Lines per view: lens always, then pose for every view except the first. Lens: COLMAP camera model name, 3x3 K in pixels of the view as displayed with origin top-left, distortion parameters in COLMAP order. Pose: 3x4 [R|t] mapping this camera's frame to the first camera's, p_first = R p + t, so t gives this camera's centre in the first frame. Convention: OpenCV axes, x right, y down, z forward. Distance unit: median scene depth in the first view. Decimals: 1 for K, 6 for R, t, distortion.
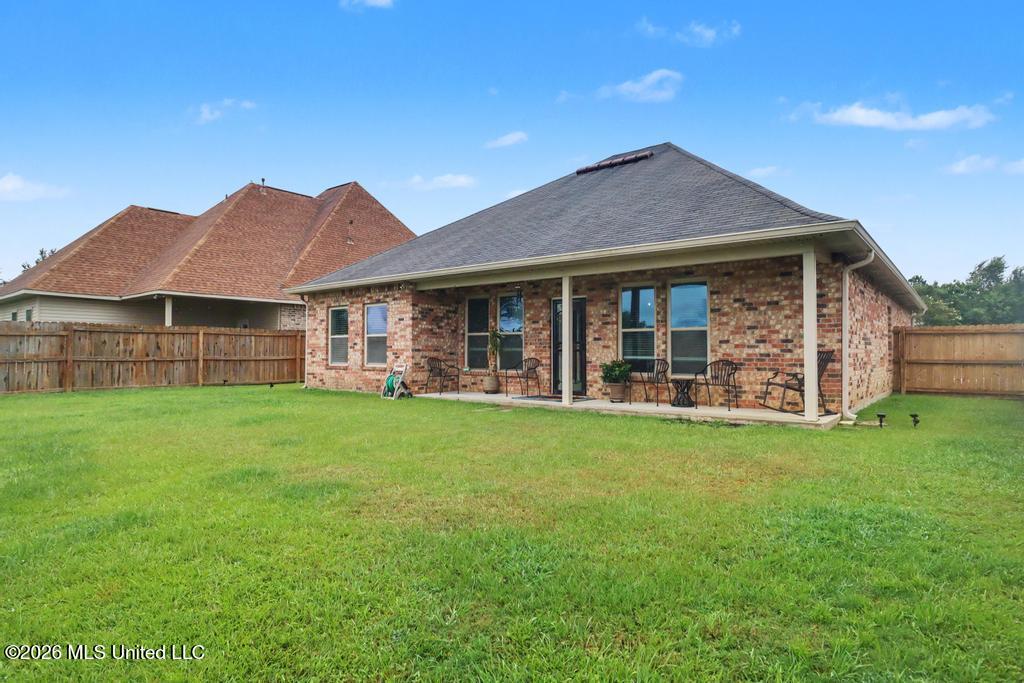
lens RADIAL K [[558.2, 0, 512.0], [0, 558.2, 341.5], [0, 0, 1]] dist [0.000210, -0.000049]
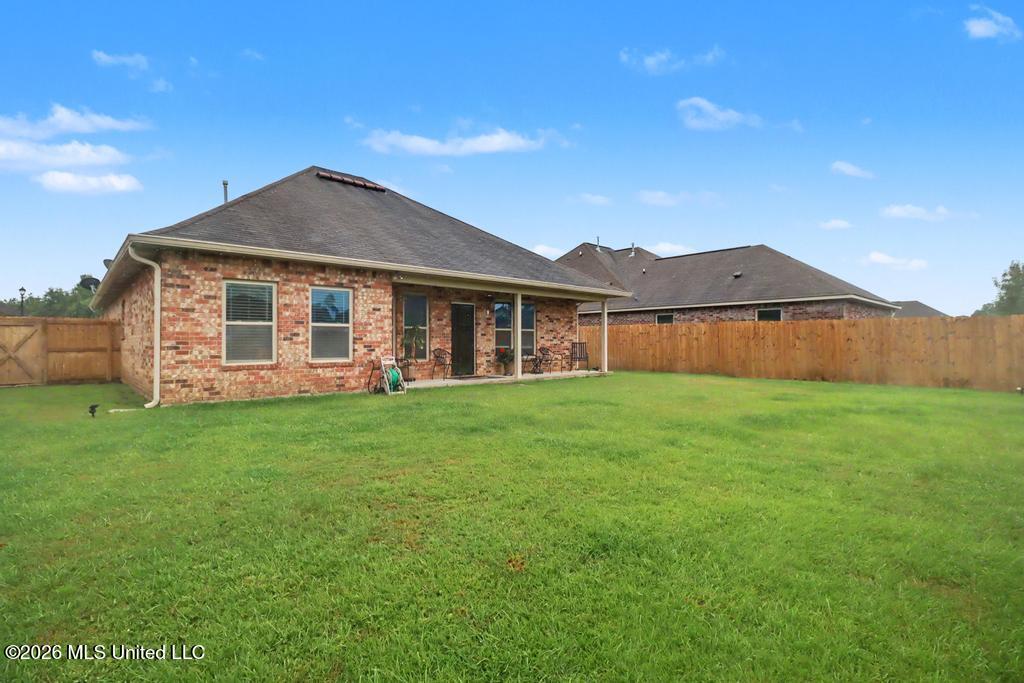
lens RADIAL K [[497.9, 0, 506.6], [0, 497.9, 324.2], [0, 0, 1]] dist [0.003037, -0.011325]
pose [[0.152268, 0.034879, 0.987724, -0.992941], [-0.015533, 0.999338, -0.032895, 0.008917], [-0.988217, -0.010333, 0.152709, 0.659190]]
